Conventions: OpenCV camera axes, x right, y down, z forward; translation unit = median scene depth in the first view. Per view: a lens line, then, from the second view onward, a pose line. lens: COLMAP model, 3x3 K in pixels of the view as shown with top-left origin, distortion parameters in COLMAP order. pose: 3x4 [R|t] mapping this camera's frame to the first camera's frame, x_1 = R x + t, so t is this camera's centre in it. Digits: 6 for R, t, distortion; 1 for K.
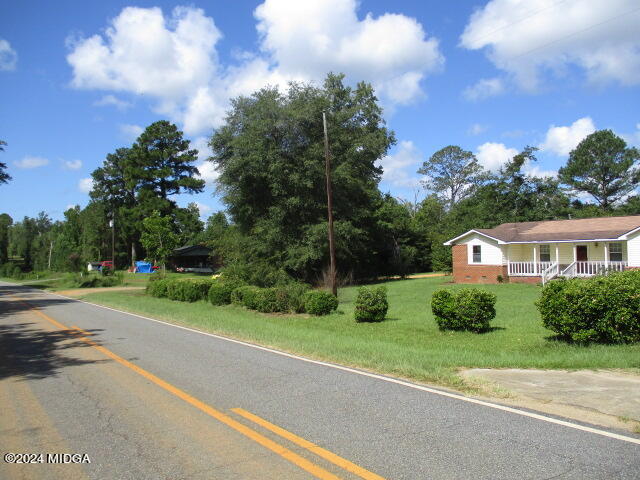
lens RADIAL K [[518.6, 0, 320.0], [0, 518.6, 240.0], [0, 0, 1]] dist [-0.013834, -0.093604]
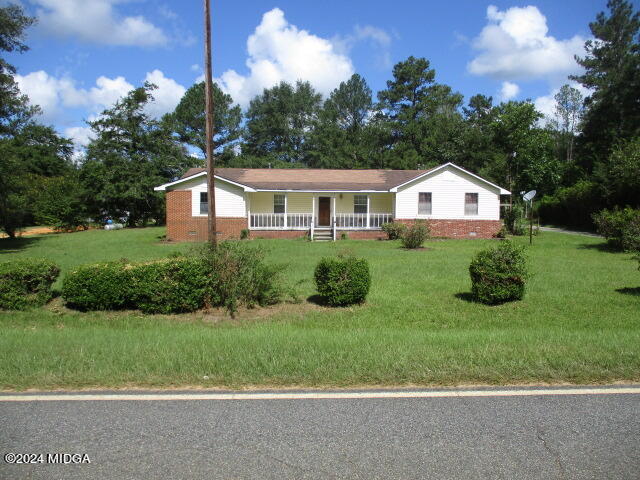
lens RADIAL K [[532.0, 0, 322.3], [0, 532.0, 231.1], [0, 0, 1]] dist [-0.017542, -0.000251]
pose [[0.562605, -0.014714, 0.826595, -0.163102], [-0.037707, 0.998344, 0.043436, 0.016882], [-0.825865, -0.055606, 0.561119, 0.245915]]
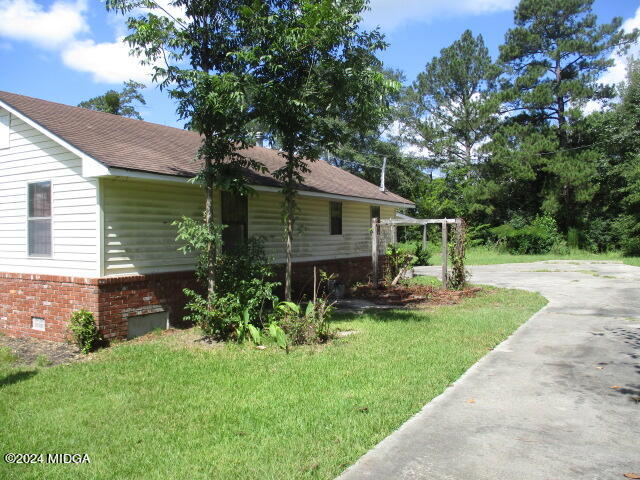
lens RADIAL K [[532.0, 0, 322.3], [0, 532.0, 231.1], [0, 0, 1]] dist [-0.017542, -0.000251]
pose [[0.905850, 0.011172, 0.423451, 0.330291], [-0.016118, 0.999837, 0.008102, 0.008312], [-0.423292, -0.014165, 0.905883, 0.246970]]
